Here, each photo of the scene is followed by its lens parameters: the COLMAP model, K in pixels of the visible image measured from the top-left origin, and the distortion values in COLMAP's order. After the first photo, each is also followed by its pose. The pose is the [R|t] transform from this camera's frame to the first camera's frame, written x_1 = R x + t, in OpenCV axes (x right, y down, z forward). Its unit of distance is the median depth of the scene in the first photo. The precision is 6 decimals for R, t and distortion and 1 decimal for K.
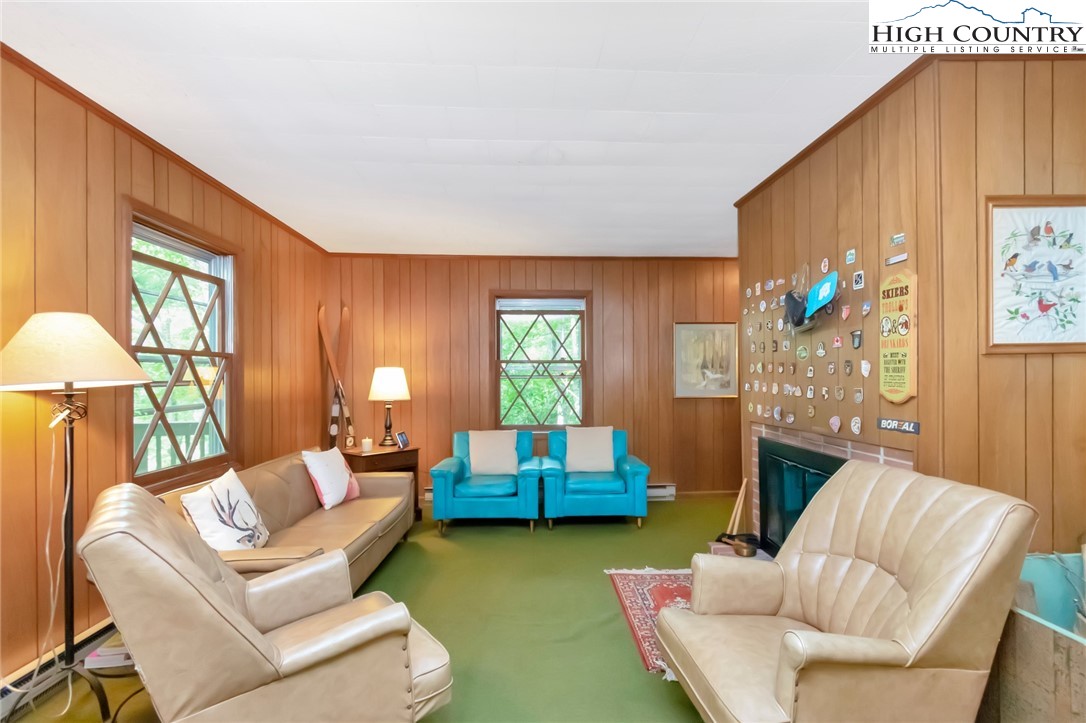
lens RADIAL K [[490.9, 0, 541.4], [0, 490.9, 378.6], [0, 0, 1]] dist [-0.000186, -0.000170]
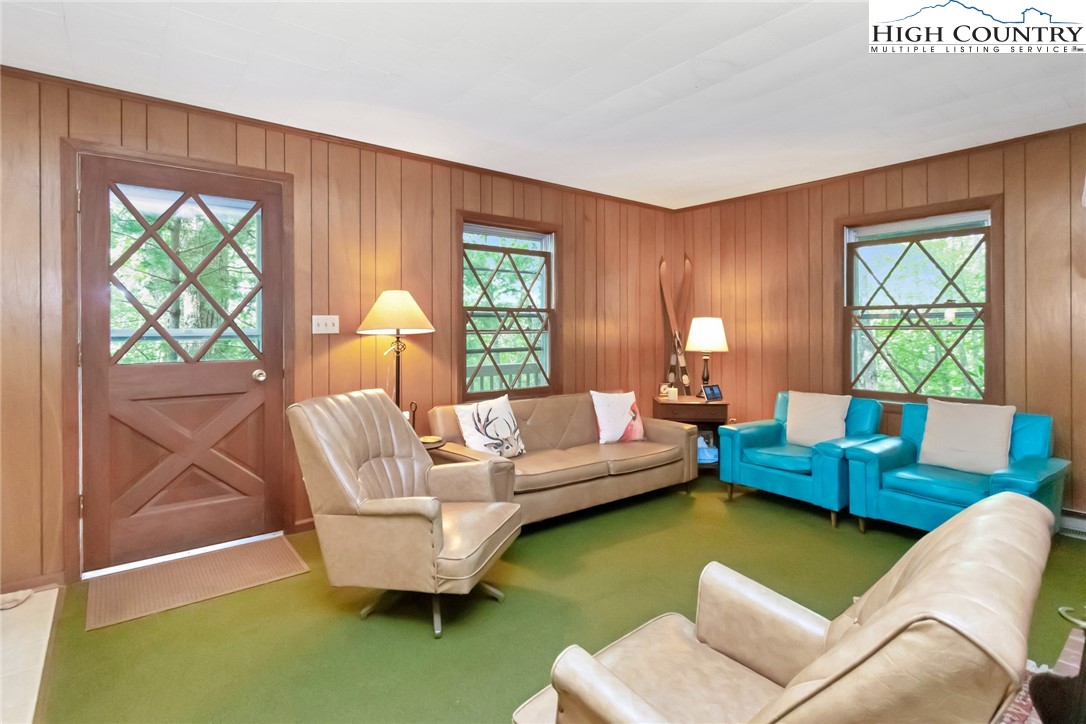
lens RADIAL K [[514.4, 0, 546.3], [0, 514.4, 326.8], [0, 0, 1]] dist [0.011034, -0.000138]
pose [[0.605563, -0.001658, -0.795796, 0.357738], [-0.004075, 0.999978, -0.005185, 0.001930], [0.795787, 0.006383, 0.605543, 0.142307]]
